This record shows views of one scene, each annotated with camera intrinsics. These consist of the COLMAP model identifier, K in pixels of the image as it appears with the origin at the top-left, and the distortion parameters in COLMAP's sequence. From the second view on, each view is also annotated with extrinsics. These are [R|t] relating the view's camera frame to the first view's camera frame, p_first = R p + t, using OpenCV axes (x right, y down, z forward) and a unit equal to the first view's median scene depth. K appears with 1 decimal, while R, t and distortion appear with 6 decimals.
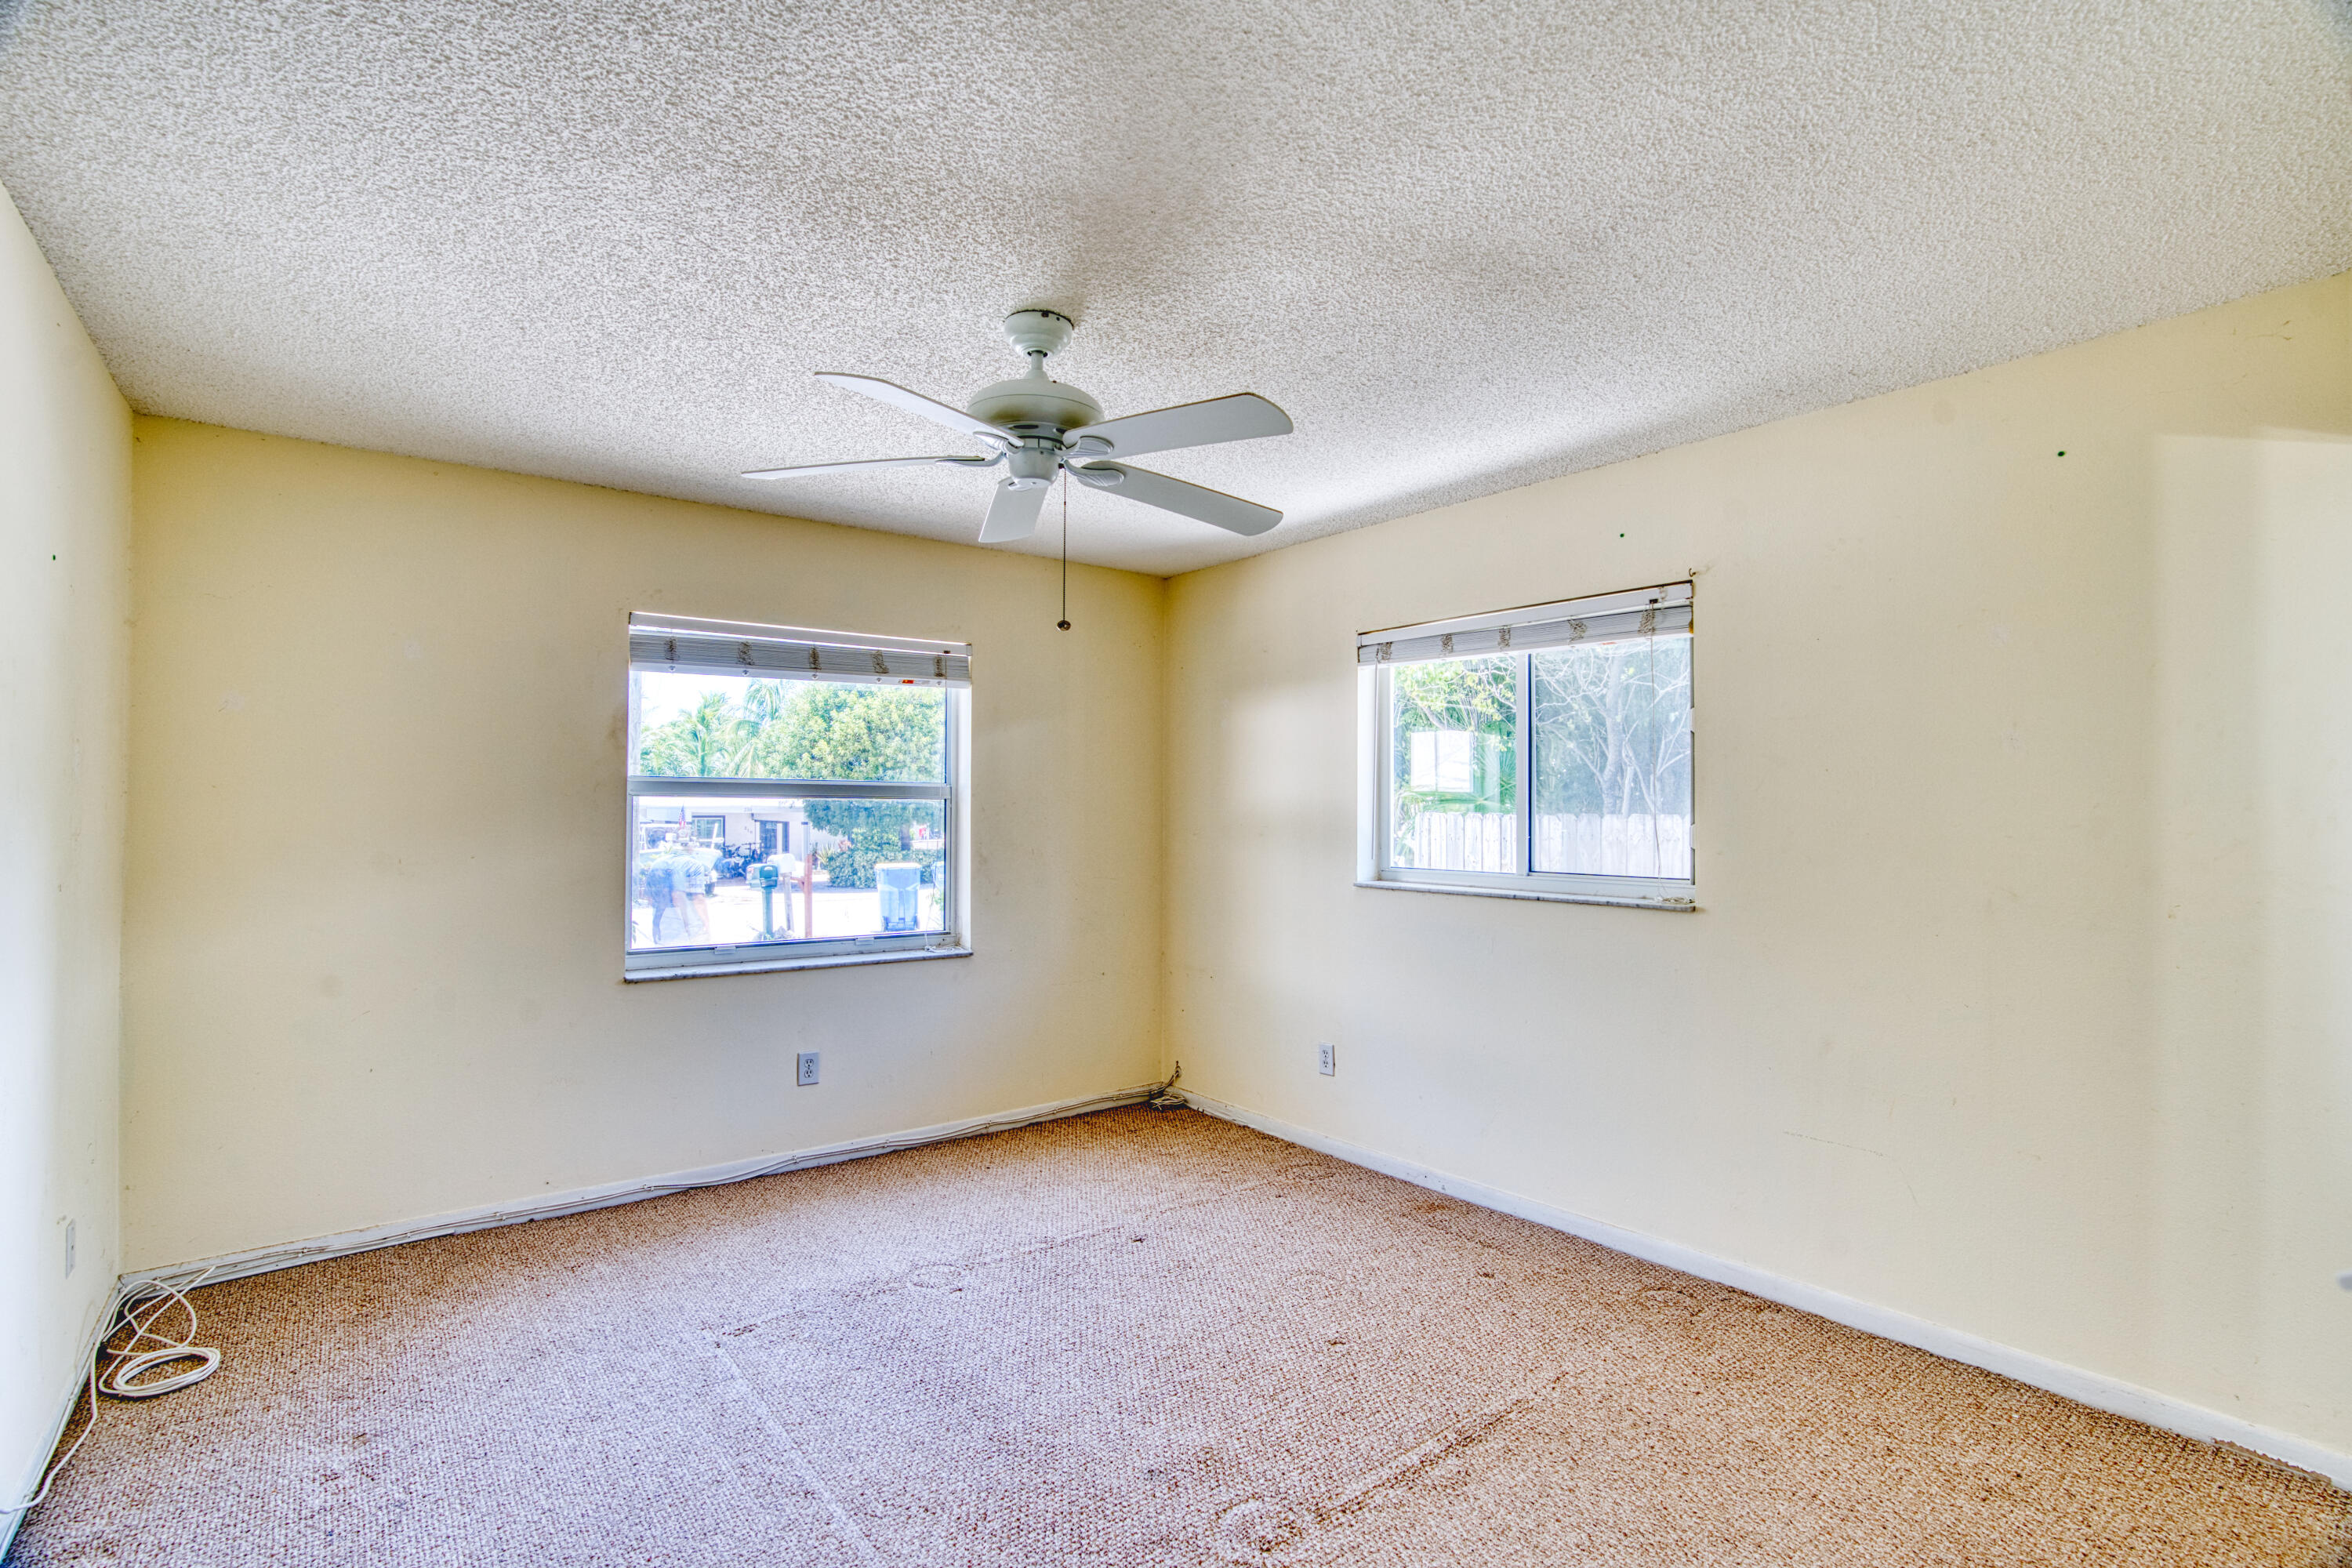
lens RADIAL K [[1110.6, 0, 1176.0], [0, 1110.6, 784.0], [0, 0, 1]] dist [-0.048414, 0.020318]
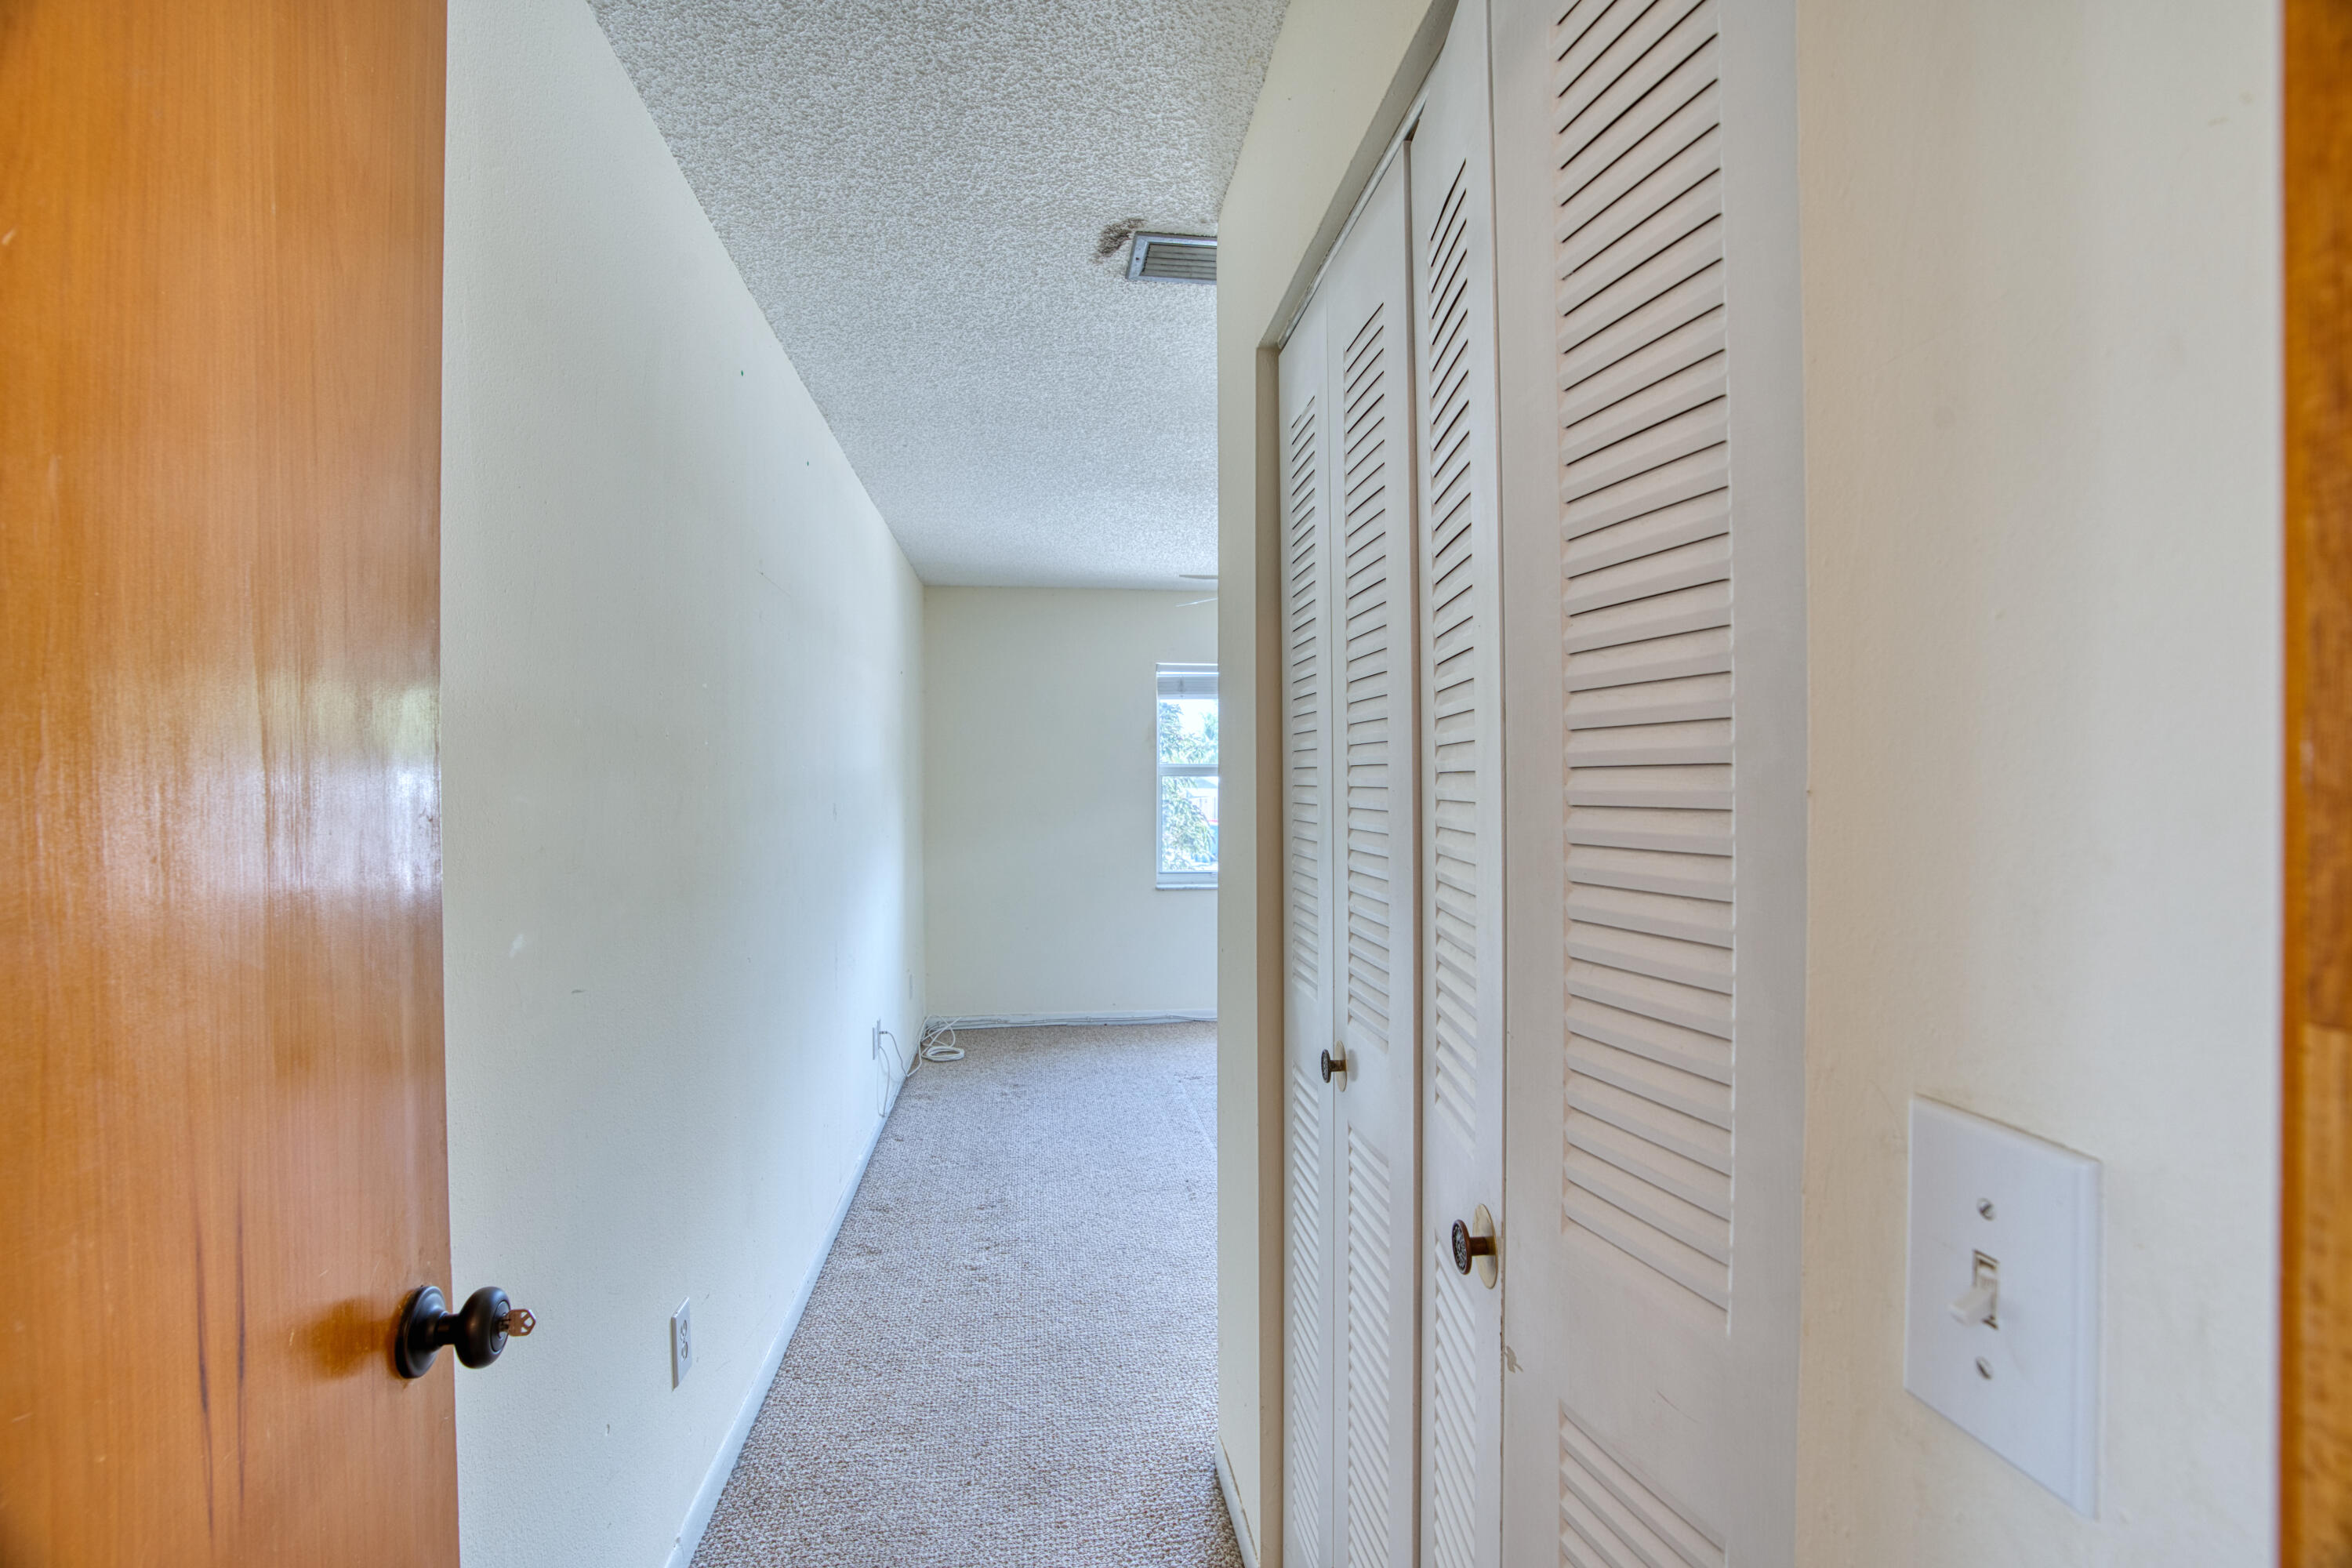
lens RADIAL K [[1110.6, 0, 1176.0], [0, 1110.6, 784.0], [0, 0, 1]] dist [-0.048414, 0.020318]
pose [[0.862552, -0.003631, -0.505955, 0.518018], [0.012917, 0.999806, 0.014846, -0.004337], [0.505803, -0.019341, 0.862432, -0.588582]]
